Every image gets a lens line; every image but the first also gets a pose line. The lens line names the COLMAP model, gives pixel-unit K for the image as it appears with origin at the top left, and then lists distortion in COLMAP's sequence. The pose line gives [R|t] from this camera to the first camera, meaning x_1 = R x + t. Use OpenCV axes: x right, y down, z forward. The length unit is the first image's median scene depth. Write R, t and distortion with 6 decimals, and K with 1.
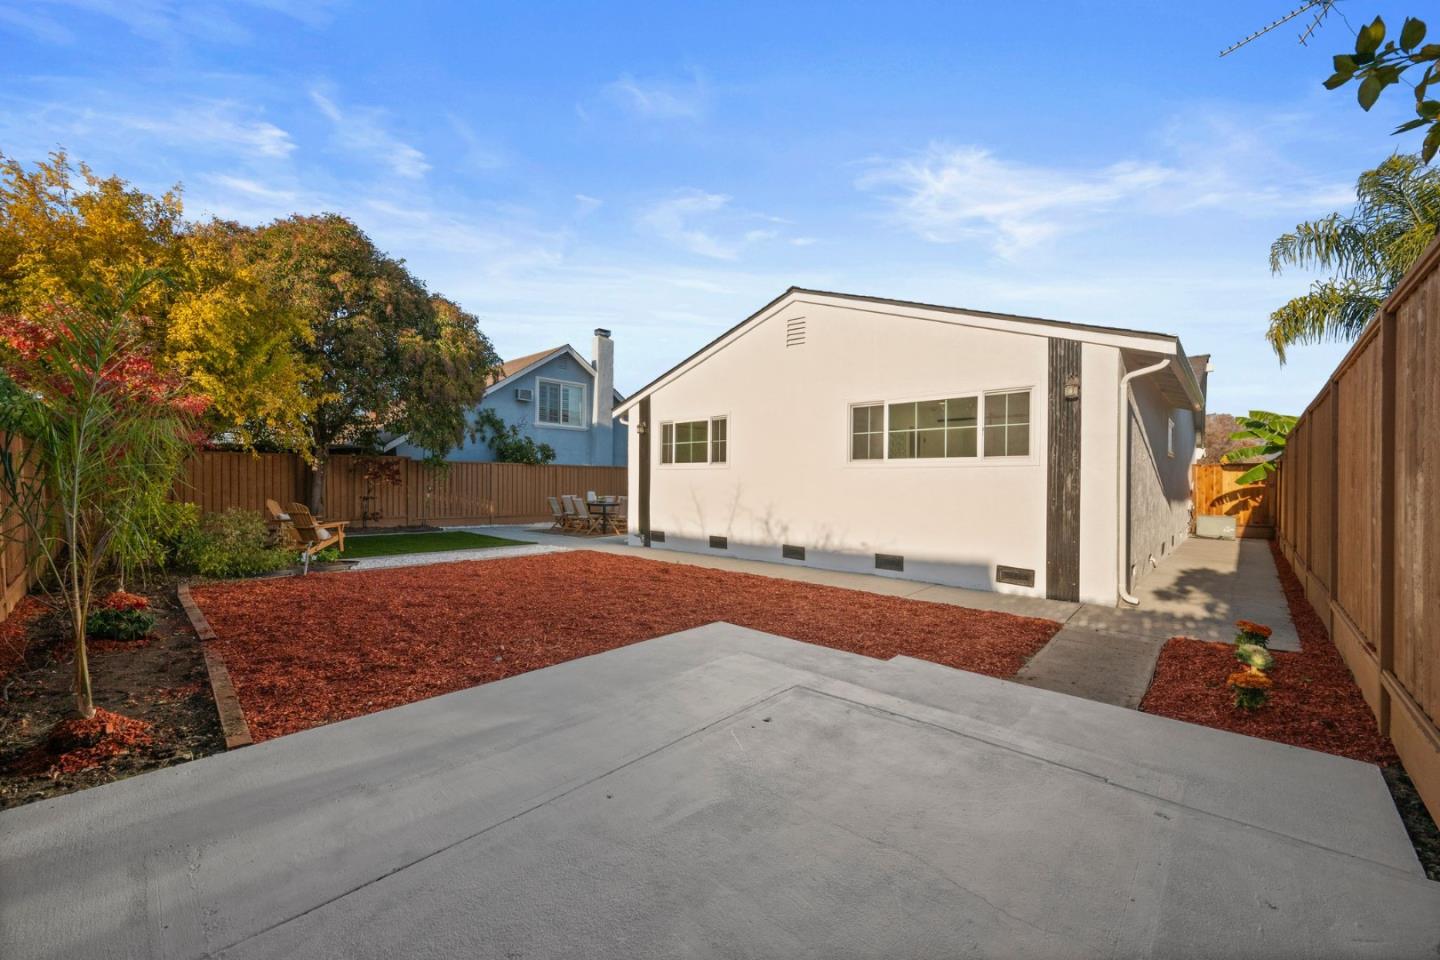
lens RADIAL K [[569.3, 0, 720.0], [0, 569.3, 480.0], [0, 0, 1]] dist [0.000251, 0.000094]
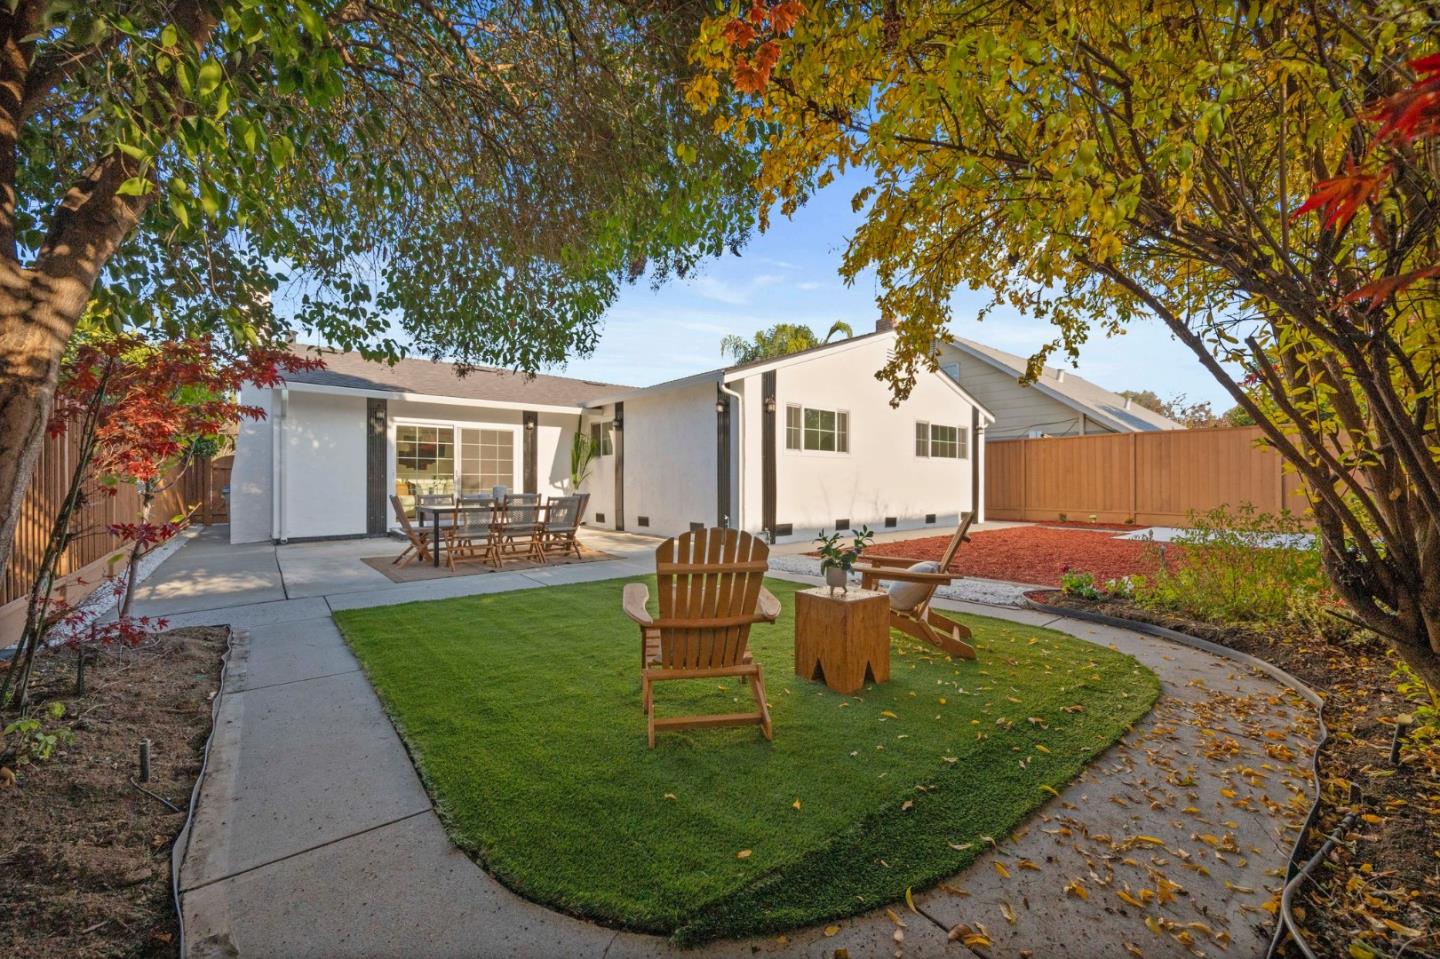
lens RADIAL K [[569.3, 0, 720.0], [0, 569.3, 479.5], [0, 0, 1]] dist [0.000251, 0.000094]
pose [[0.164123, -0.003262, 0.986434, -1.073771], [-0.006275, 0.999971, 0.004351, 0.017210], [-0.986420, -0.006903, 0.164098, 1.014401]]
